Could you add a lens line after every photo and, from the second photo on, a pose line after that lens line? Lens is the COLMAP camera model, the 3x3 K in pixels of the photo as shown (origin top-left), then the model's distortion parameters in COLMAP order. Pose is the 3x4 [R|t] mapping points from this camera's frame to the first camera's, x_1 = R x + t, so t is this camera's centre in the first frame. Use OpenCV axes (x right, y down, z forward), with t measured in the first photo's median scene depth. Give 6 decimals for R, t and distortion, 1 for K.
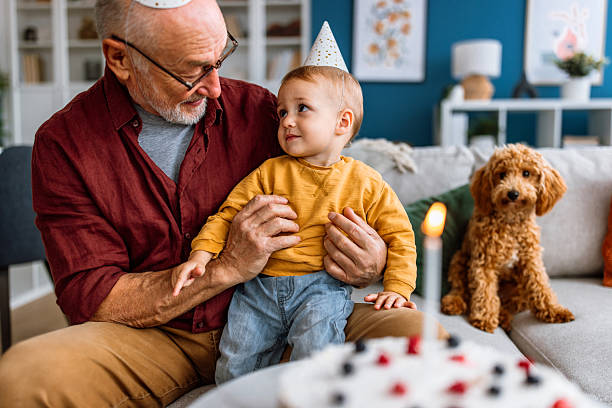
lens RADIAL K [[573.2, 0, 317.9], [0, 573.2, 212.8], [0, 0, 1]] dist [0.001838, 0.001791]
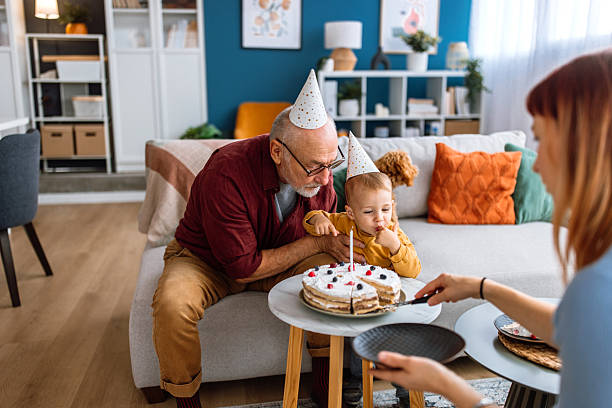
lens RADIAL K [[573.2, 0, 317.9], [0, 573.2, 212.8], [0, 0, 1]] dist [0.001838, 0.001791]
pose [[0.969610, -0.051950, 0.239078, -0.260671], [0.019631, 0.990565, 0.135629, -0.157813], [-0.243868, -0.126814, 0.961481, -0.638200]]
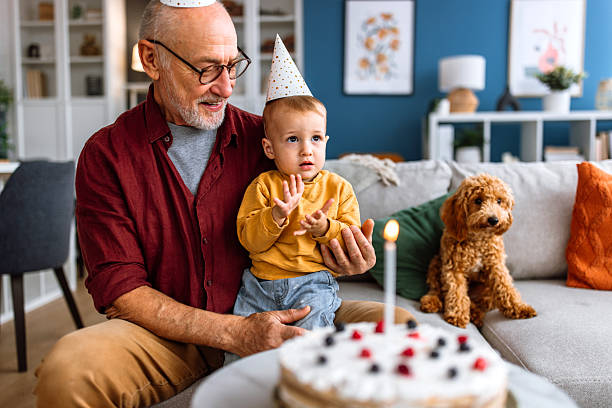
lens RADIAL K [[573.2, 0, 317.9], [0, 573.2, 212.8], [0, 0, 1]] dist [0.001838, 0.001791]
pose [[0.999936, -0.006053, 0.009533, 0.004571], [0.006167, 0.999908, -0.012051, -0.005885], [-0.009460, 0.012109, 0.999882, -0.122905]]
